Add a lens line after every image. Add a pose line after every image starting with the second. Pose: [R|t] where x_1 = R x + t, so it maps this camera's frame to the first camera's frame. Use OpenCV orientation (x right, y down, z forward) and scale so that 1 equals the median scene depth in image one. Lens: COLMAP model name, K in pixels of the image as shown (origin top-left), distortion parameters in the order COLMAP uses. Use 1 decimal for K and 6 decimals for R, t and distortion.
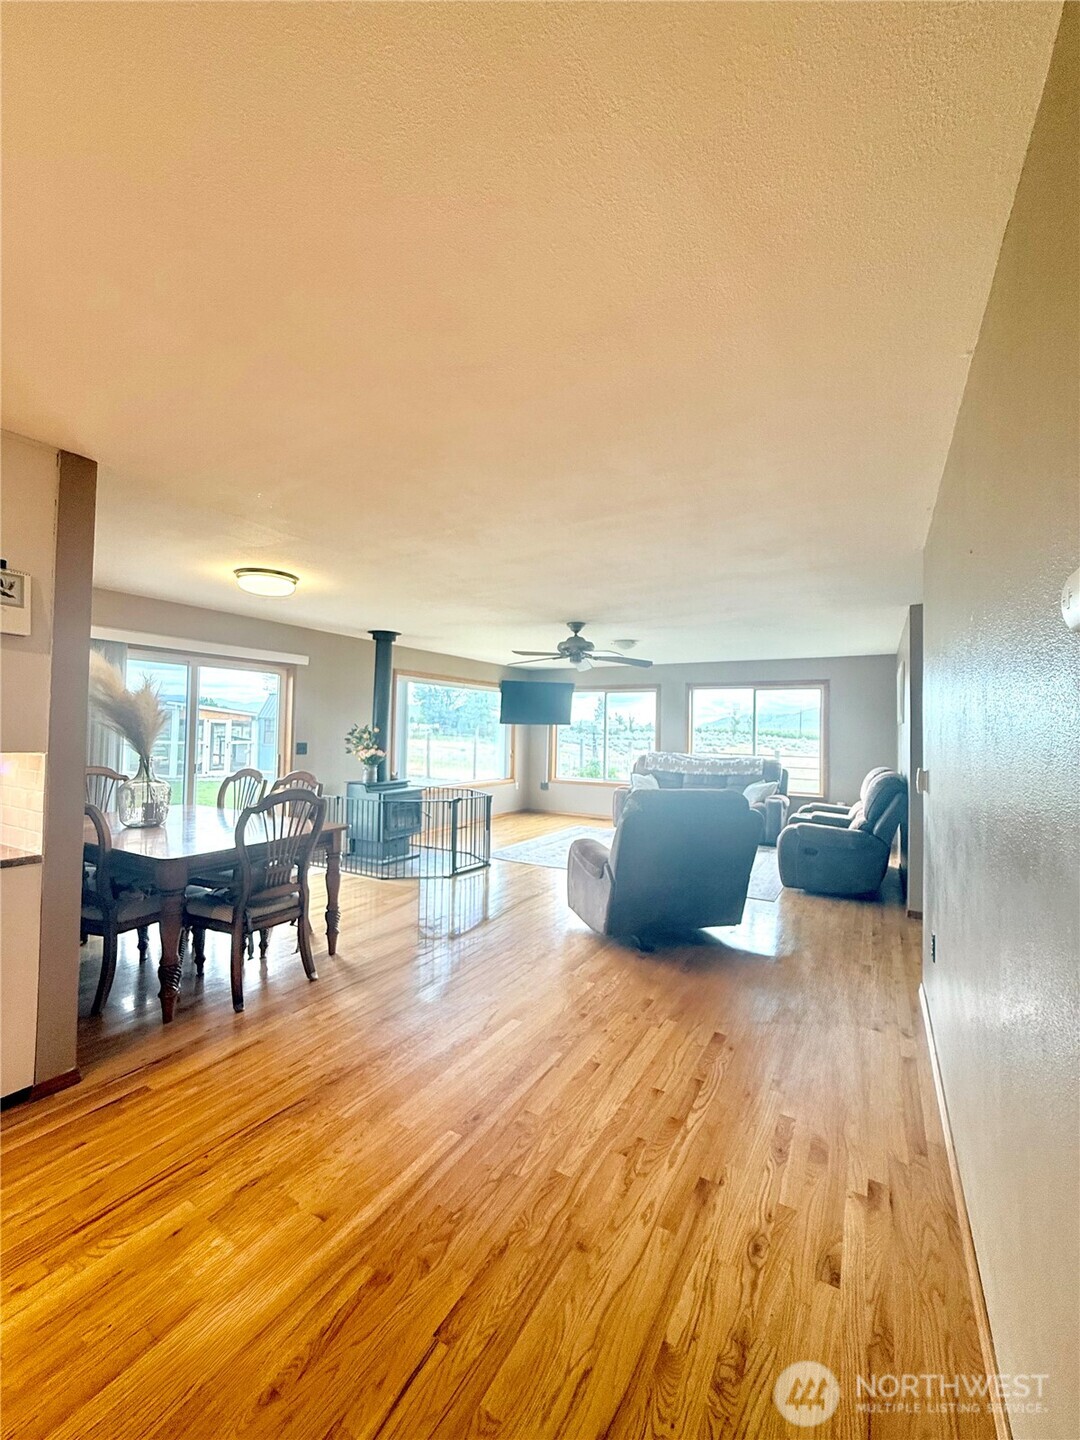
lens RADIAL K [[574.2, 0, 540.9], [0, 574.2, 715.8], [0, 0, 1]] dist [-0.000557, 0.000286]
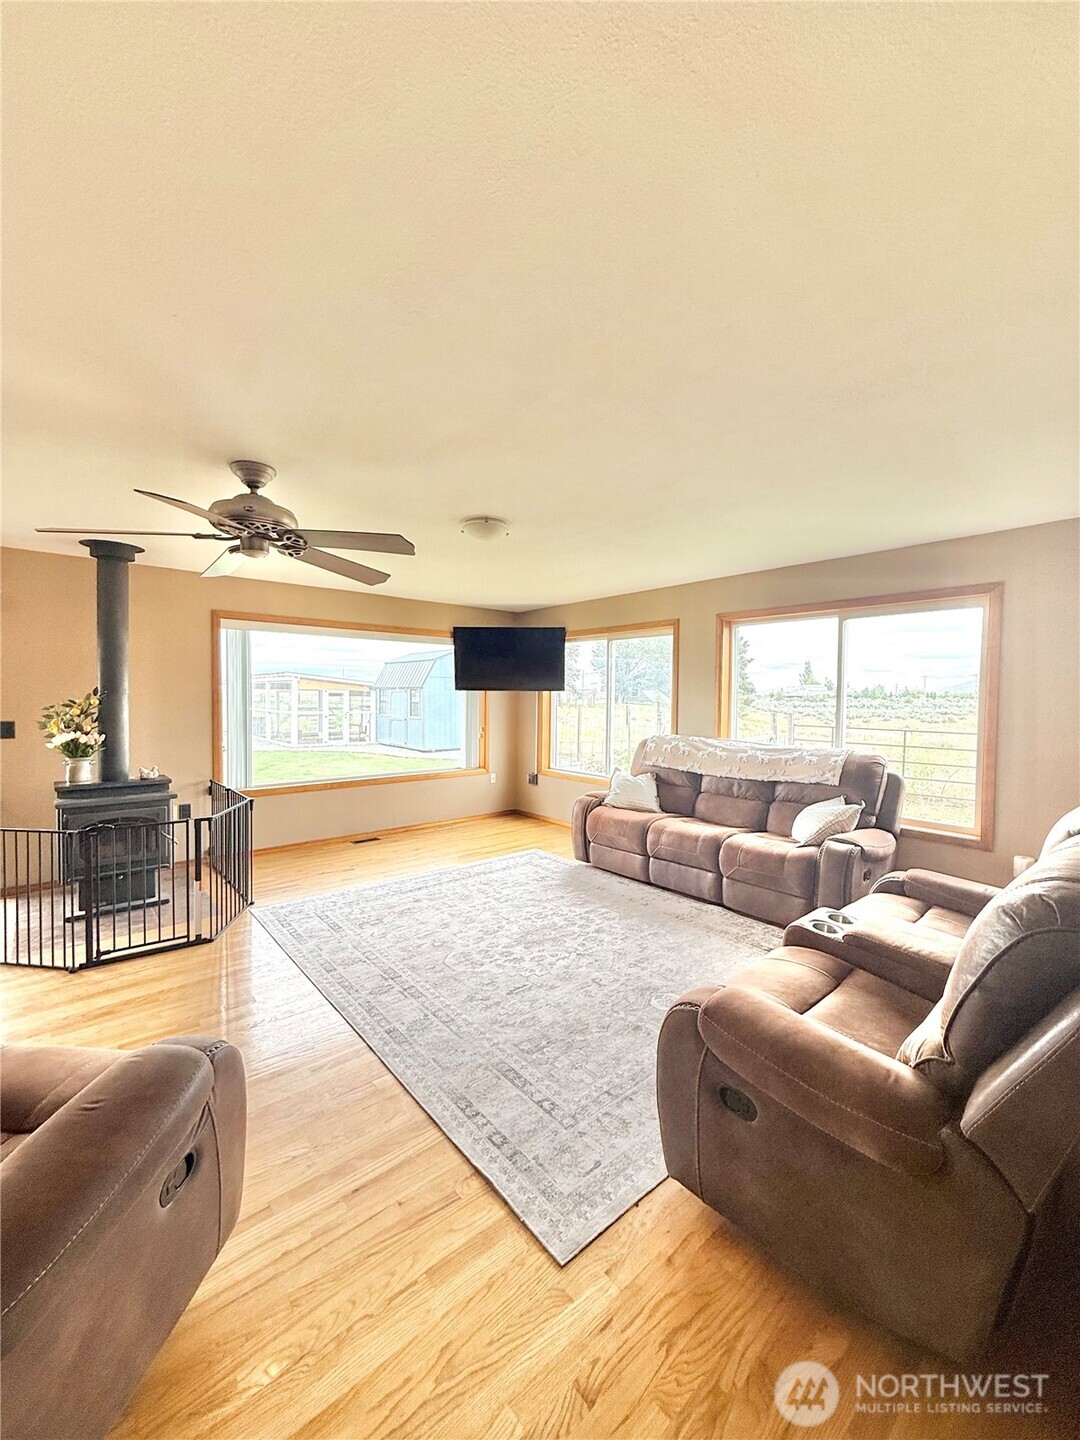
lens RADIAL K [[574.2, 0, 542.5], [0, 574.2, 717.1], [0, 0, 1]] dist [-0.000557, 0.000286]
pose [[0.944425, 0.003929, -0.328705, 0.273943], [0.015254, 0.998328, 0.055761, 0.010330], [0.328374, -0.057676, 0.942785, 0.401857]]
